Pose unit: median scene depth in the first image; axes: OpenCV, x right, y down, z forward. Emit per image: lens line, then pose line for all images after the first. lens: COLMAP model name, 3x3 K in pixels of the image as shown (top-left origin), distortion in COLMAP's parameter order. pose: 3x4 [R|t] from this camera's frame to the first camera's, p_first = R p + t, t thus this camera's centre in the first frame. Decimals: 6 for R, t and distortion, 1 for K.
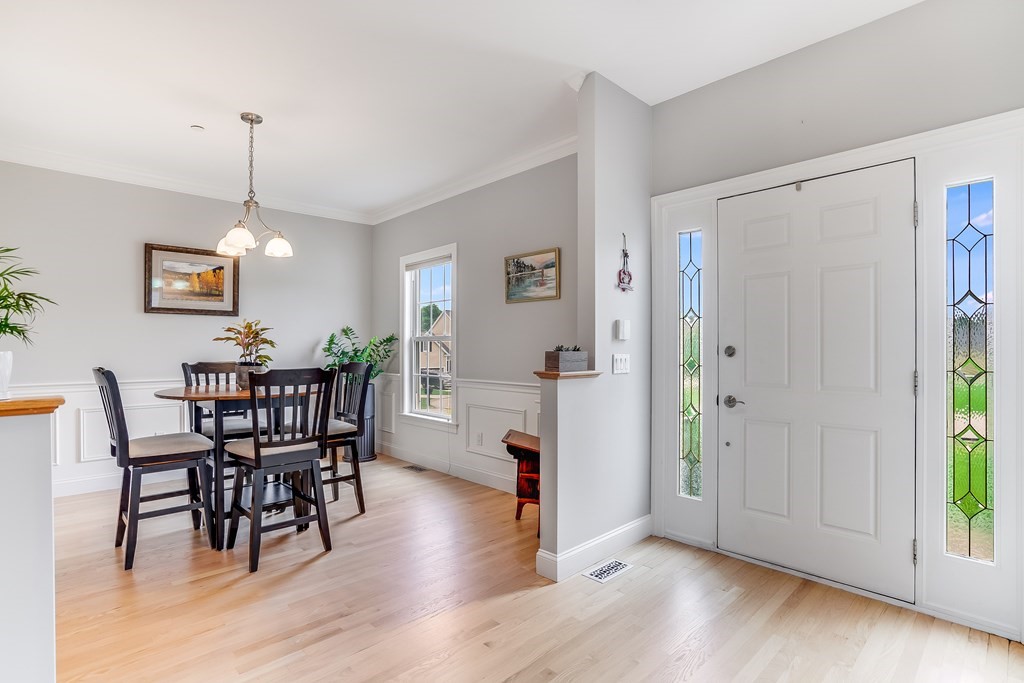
lens RADIAL K [[478.4, 0, 539.6], [0, 478.4, 349.9], [0, 0, 1]] dist [-0.062606, 0.029481]
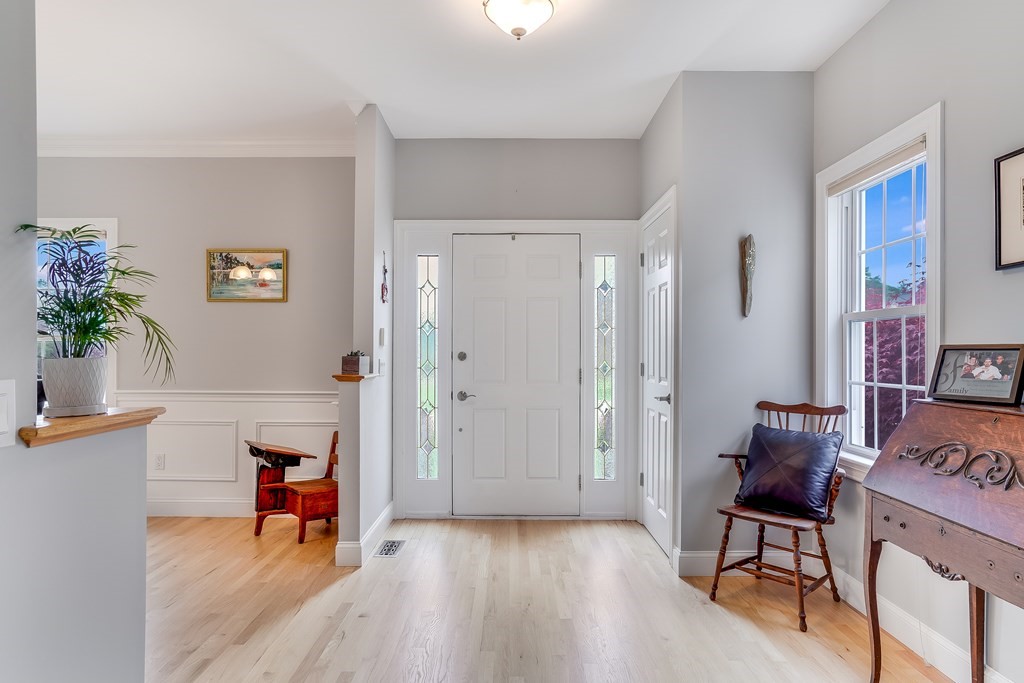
lens RADIAL K [[478.4, 0, 539.6], [0, 478.4, 349.9], [0, 0, 1]] dist [-0.062606, 0.029481]
pose [[0.720284, 0.008475, 0.693628, -0.317994], [-0.001764, 0.999945, -0.010386, -0.000645], [-0.693677, 0.006257, 0.720259, -0.058801]]
